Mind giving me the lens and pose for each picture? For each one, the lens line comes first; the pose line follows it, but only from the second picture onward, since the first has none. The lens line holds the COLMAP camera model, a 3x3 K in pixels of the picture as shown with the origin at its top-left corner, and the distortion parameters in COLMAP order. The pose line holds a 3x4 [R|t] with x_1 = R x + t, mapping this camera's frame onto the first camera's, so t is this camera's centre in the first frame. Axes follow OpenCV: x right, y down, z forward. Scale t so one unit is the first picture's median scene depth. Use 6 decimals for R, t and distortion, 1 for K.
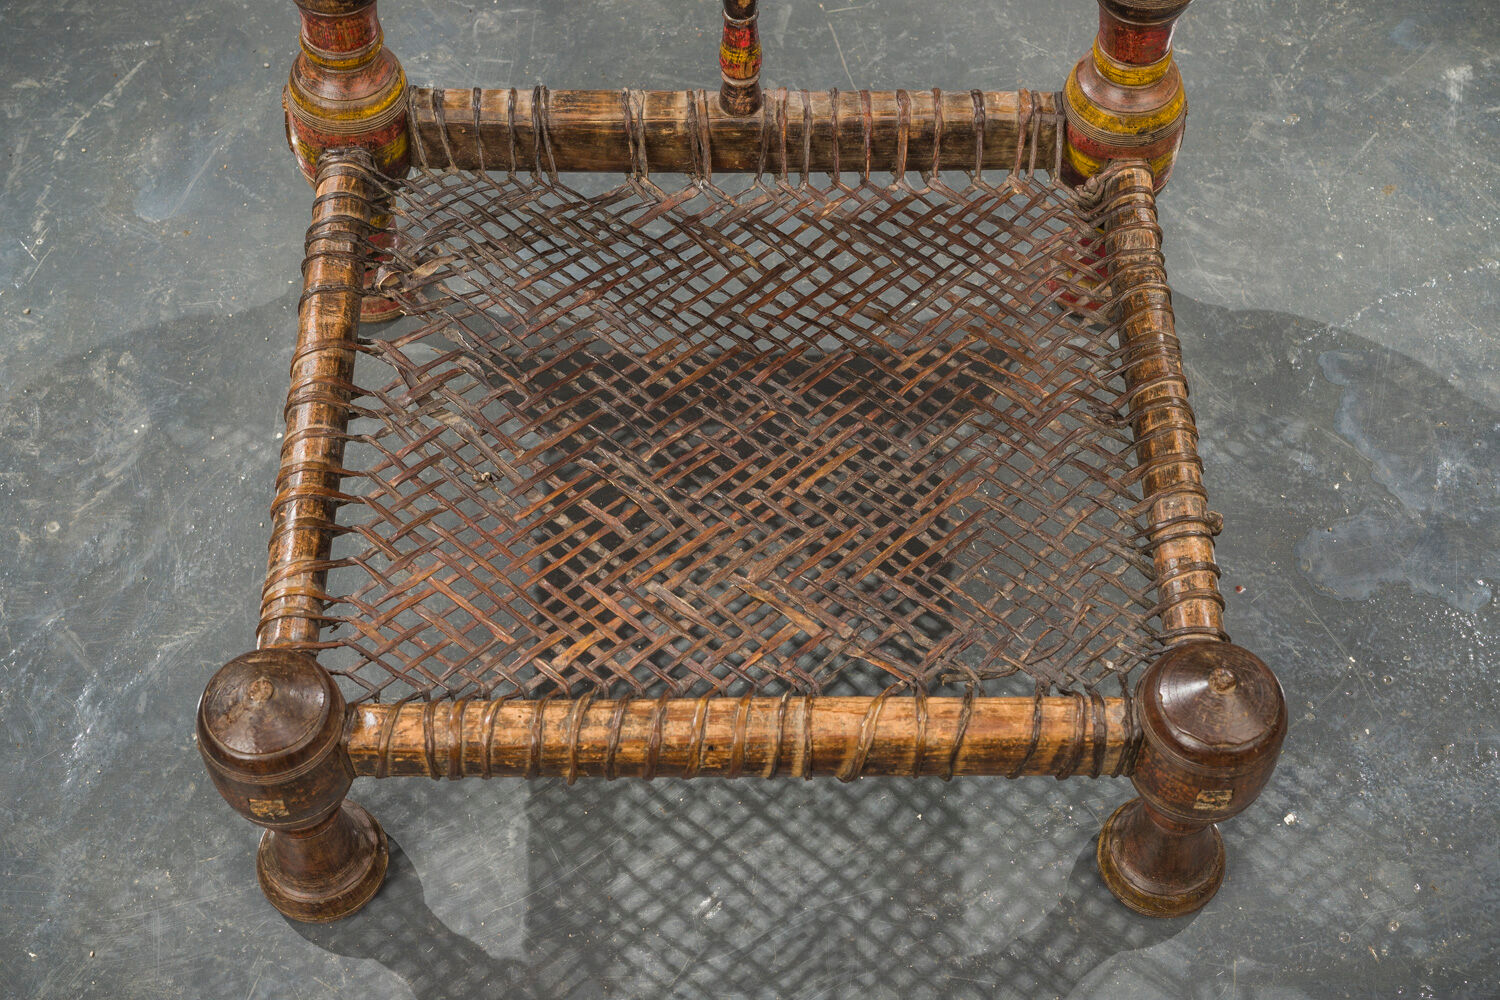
lens RADIAL K [[2202.4, 0, 738.9], [0, 2202.4, 485.2], [0, 0, 1]] dist [0.002486, 0.000000]
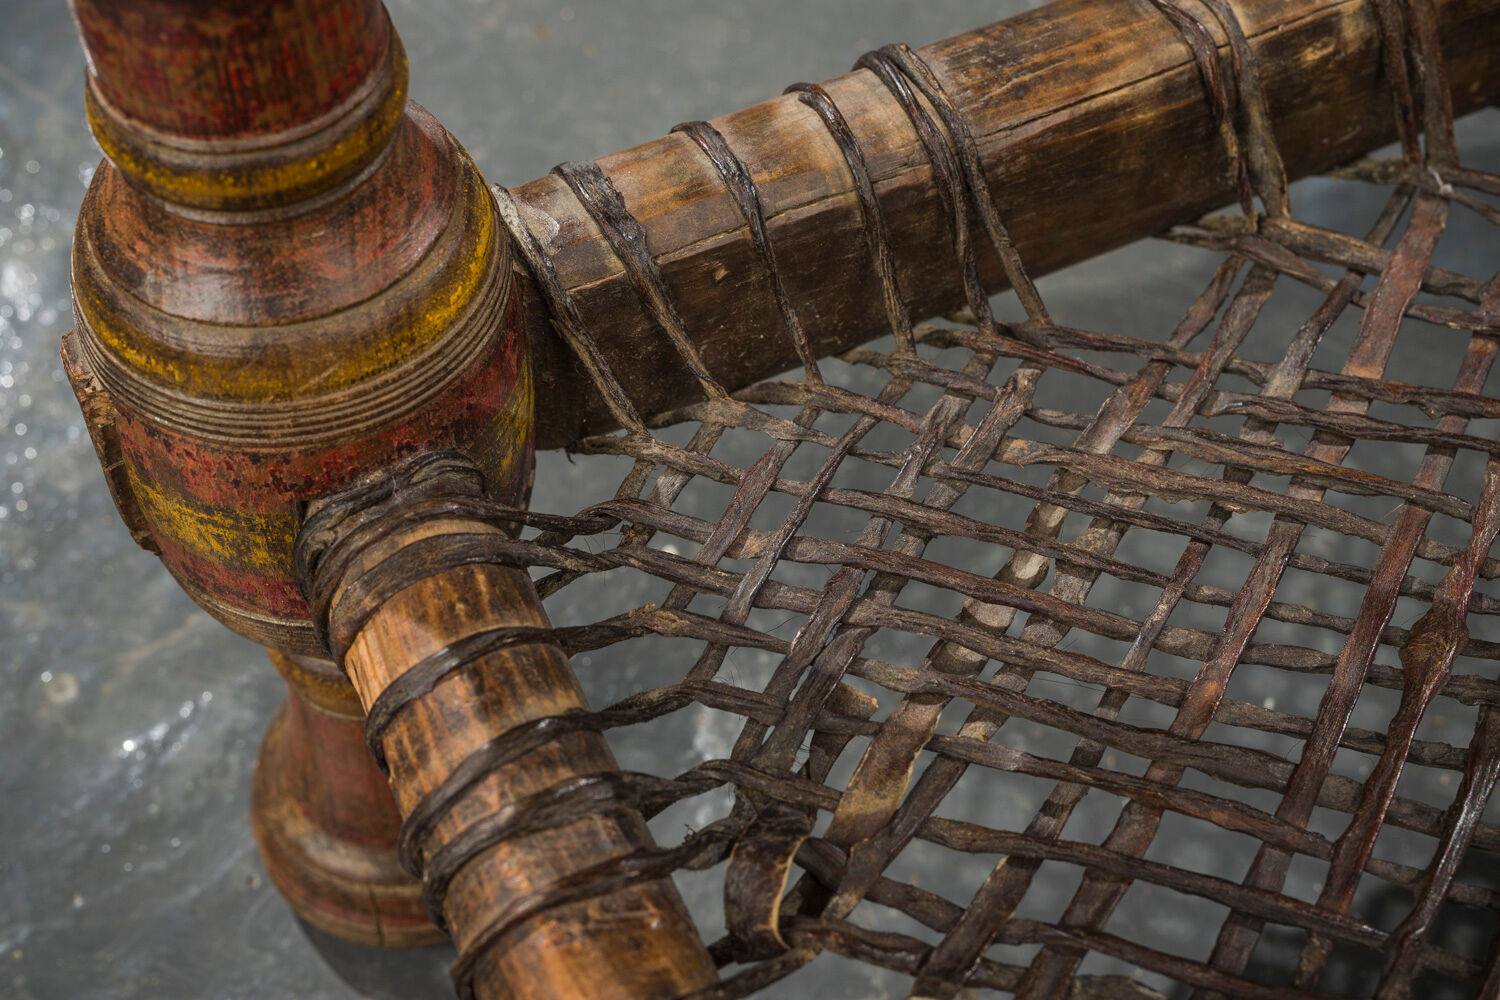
lens RADIAL K [[2202.4, 0, 739.6], [0, 2202.4, 500.8], [0, 0, 1]] dist [0.002486, 0.000000]
pose [[0.908995, -0.360240, 0.209656, -0.195208], [0.359339, 0.932181, 0.043747, -0.144797], [-0.211197, 0.035572, 0.976796, 0.717290]]
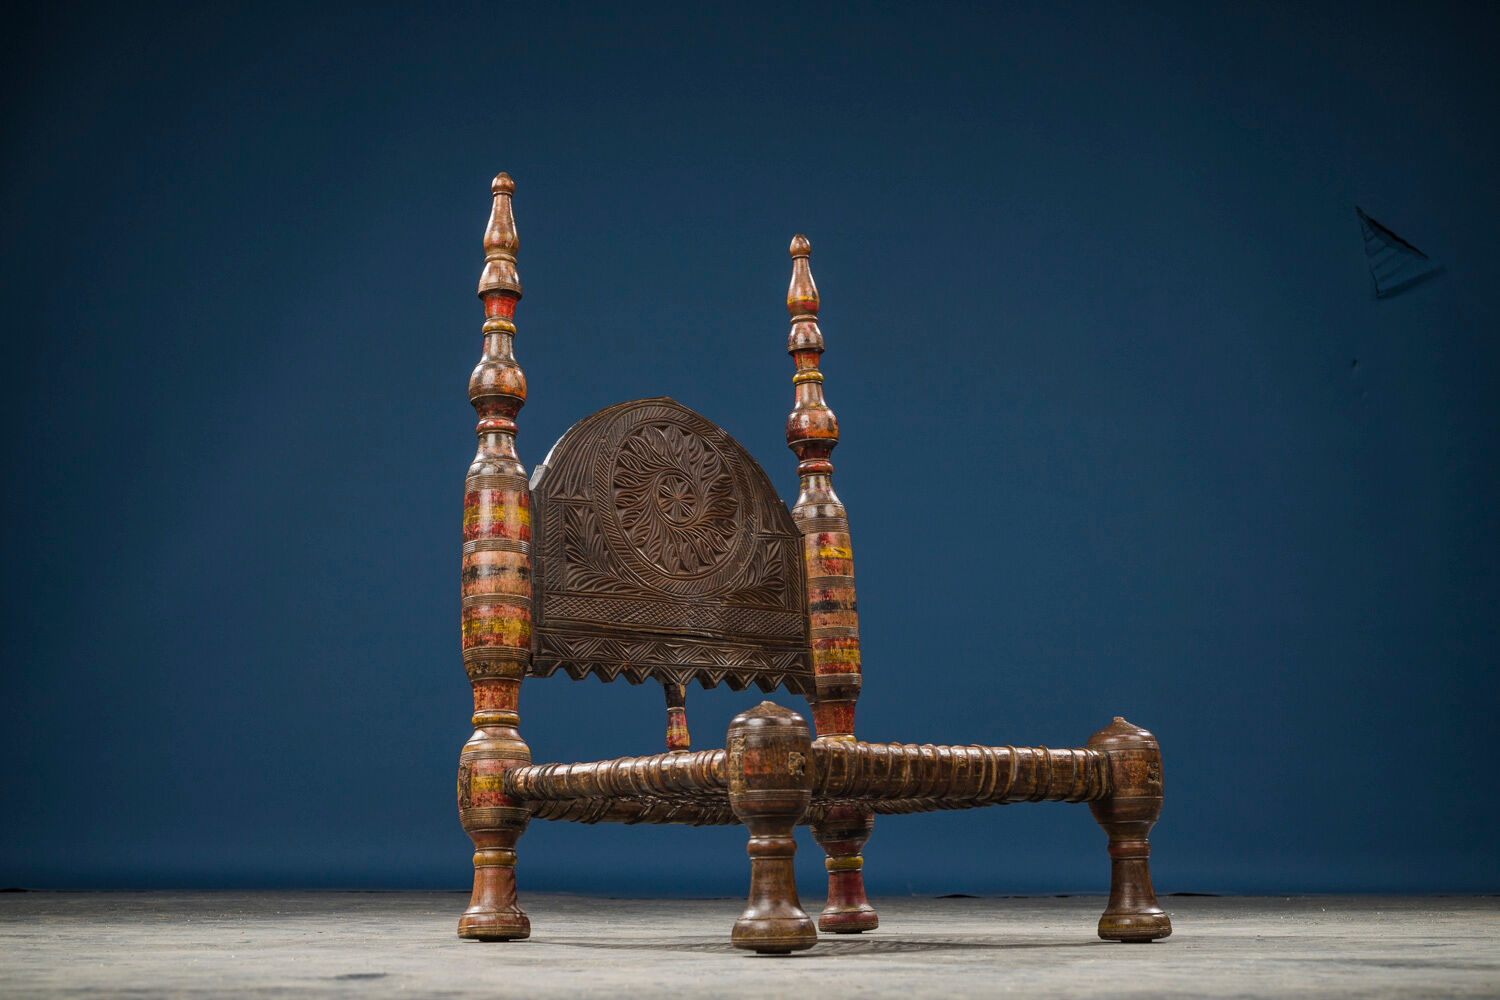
lens RADIAL K [[2202.4, 0, 746.5], [0, 2202.4, 500.3], [0, 0, 1]] dist [0.002486, 0.000000]
pose [[0.764384, 0.099140, 0.637094, -1.123600], [0.544347, 0.430330, -0.720071, 1.050996], [-0.345548, 0.897211, 0.274970, 0.292450]]
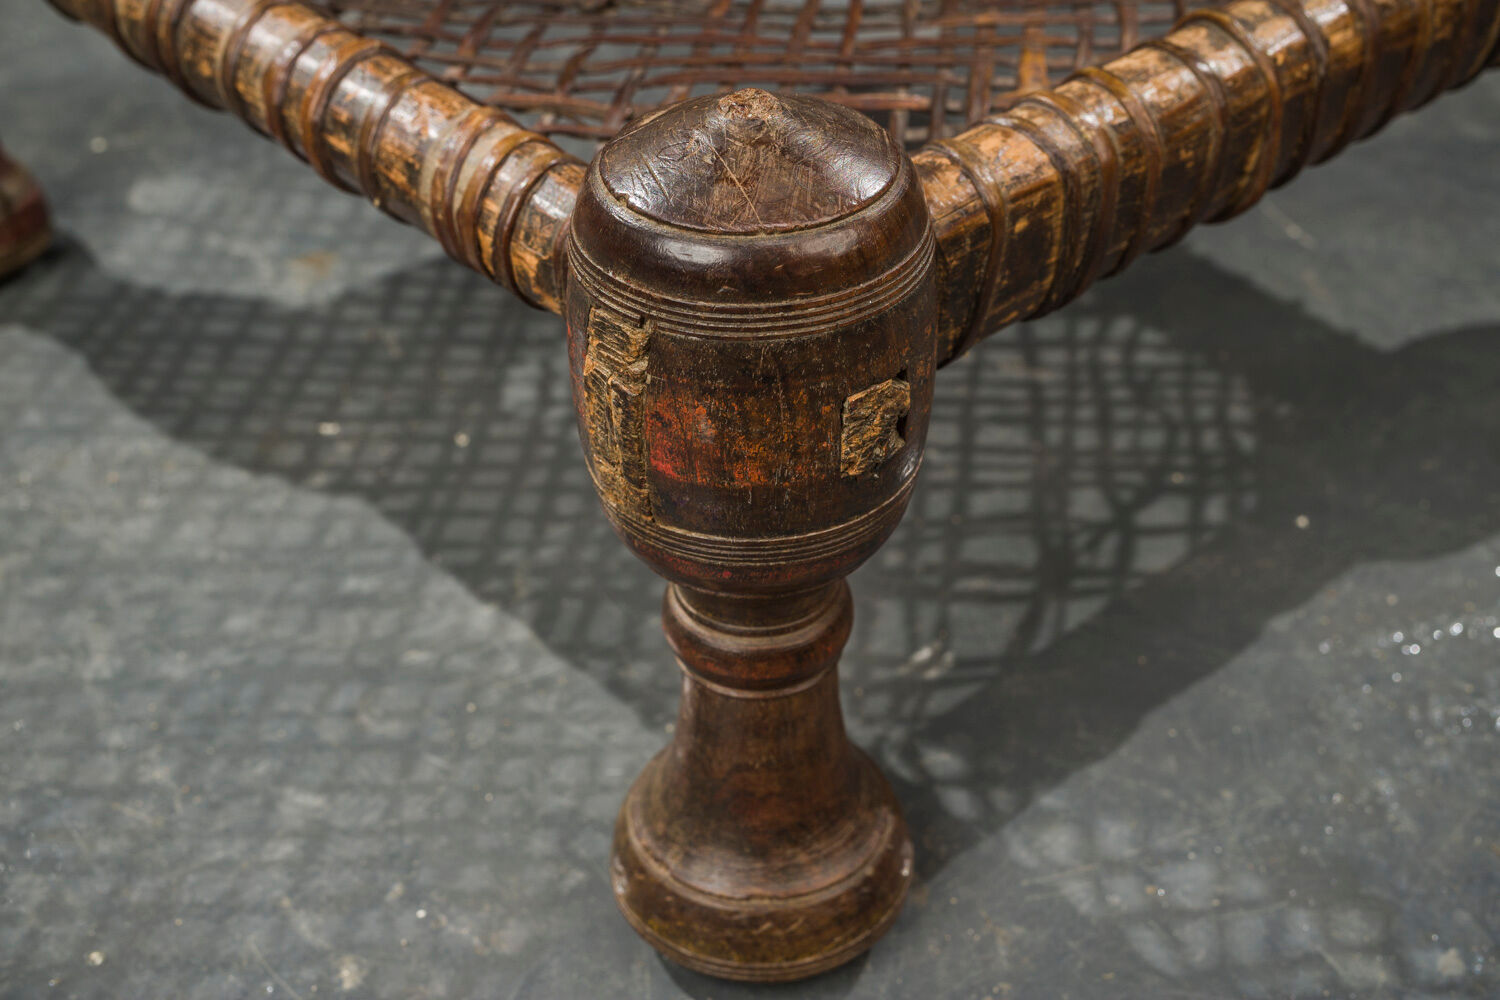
lens RADIAL K [[2202.4, 0, 773.5], [0, 2202.4, 530.8], [0, 0, 1]] dist [0.002486, 0.000000]
pose [[0.733561, -0.409911, 0.542090, -0.373325], [0.564691, 0.811455, -0.150549, 0.174780], [-0.378171, 0.416550, 0.826724, 0.567105]]
